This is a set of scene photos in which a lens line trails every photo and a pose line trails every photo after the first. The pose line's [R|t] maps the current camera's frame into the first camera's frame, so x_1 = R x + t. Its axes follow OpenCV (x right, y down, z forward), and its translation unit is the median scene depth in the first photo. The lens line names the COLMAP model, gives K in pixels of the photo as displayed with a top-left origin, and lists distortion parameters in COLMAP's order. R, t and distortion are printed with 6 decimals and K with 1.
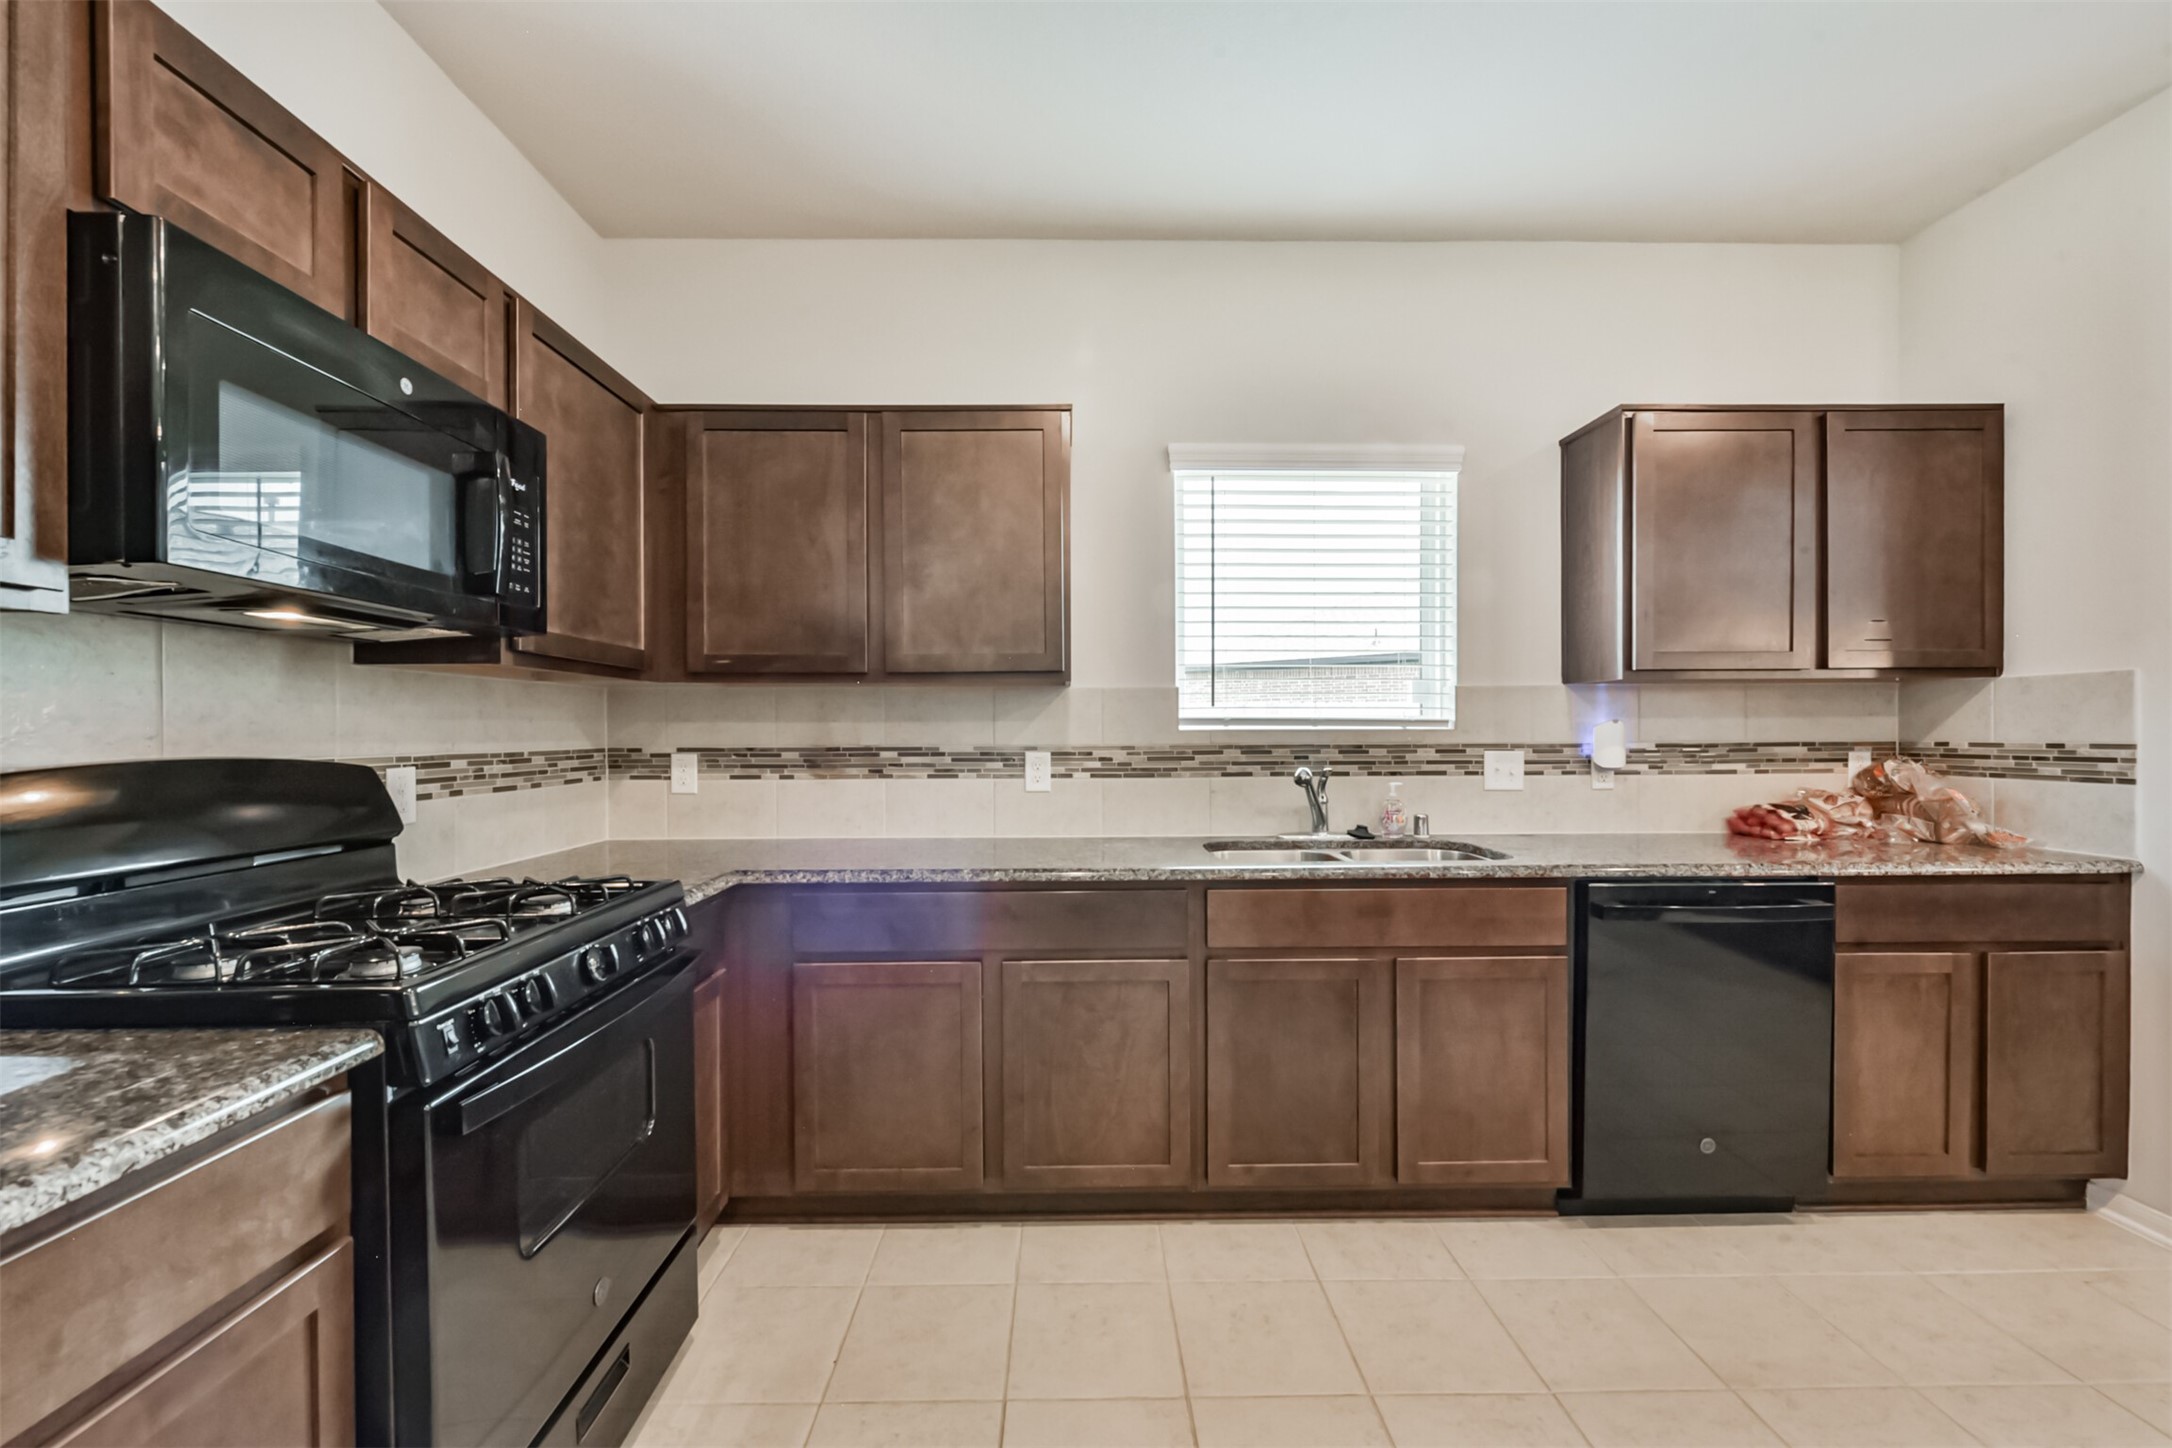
lens RADIAL K [[898.6, 0, 1091.6], [0, 898.6, 724.6], [0, 0, 1]] dist [-0.004348, -0.000402]
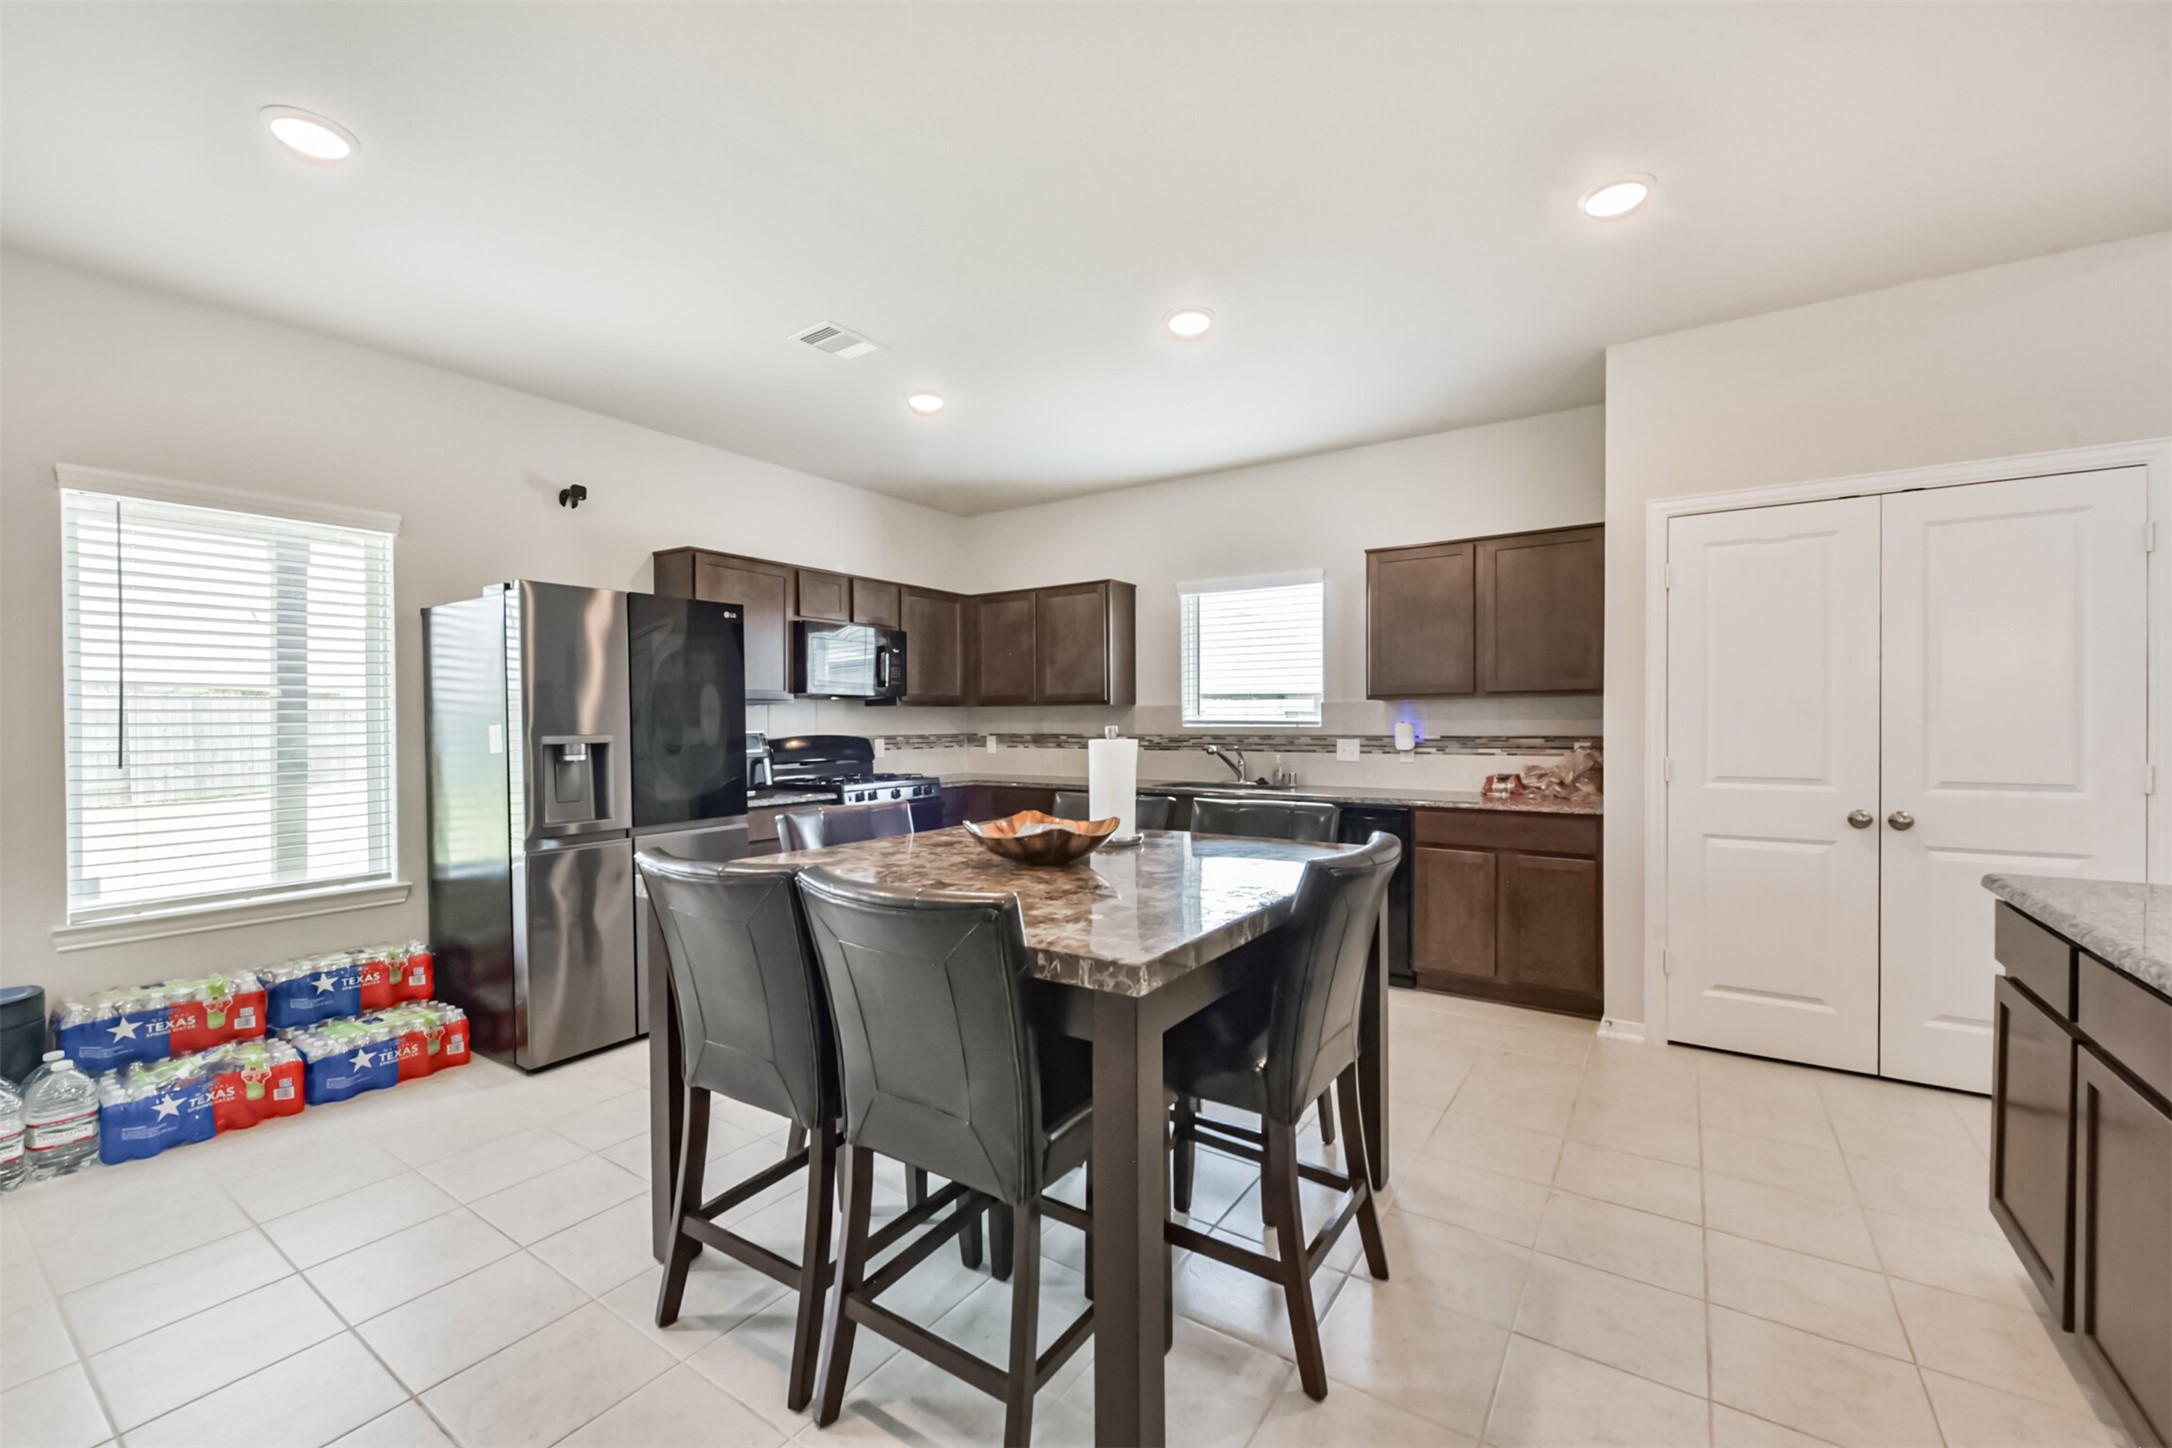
lens RADIAL K [[898.6, 0, 1074.6], [0, 898.6, 723.1], [0, 0, 1]] dist [-0.004348, -0.000402]
pose [[0.809292, 0.001636, -0.587404, 1.080908], [0.005165, 0.999938, 0.009901, -0.023017], [0.587383, -0.011047, 0.809234, -0.752565]]
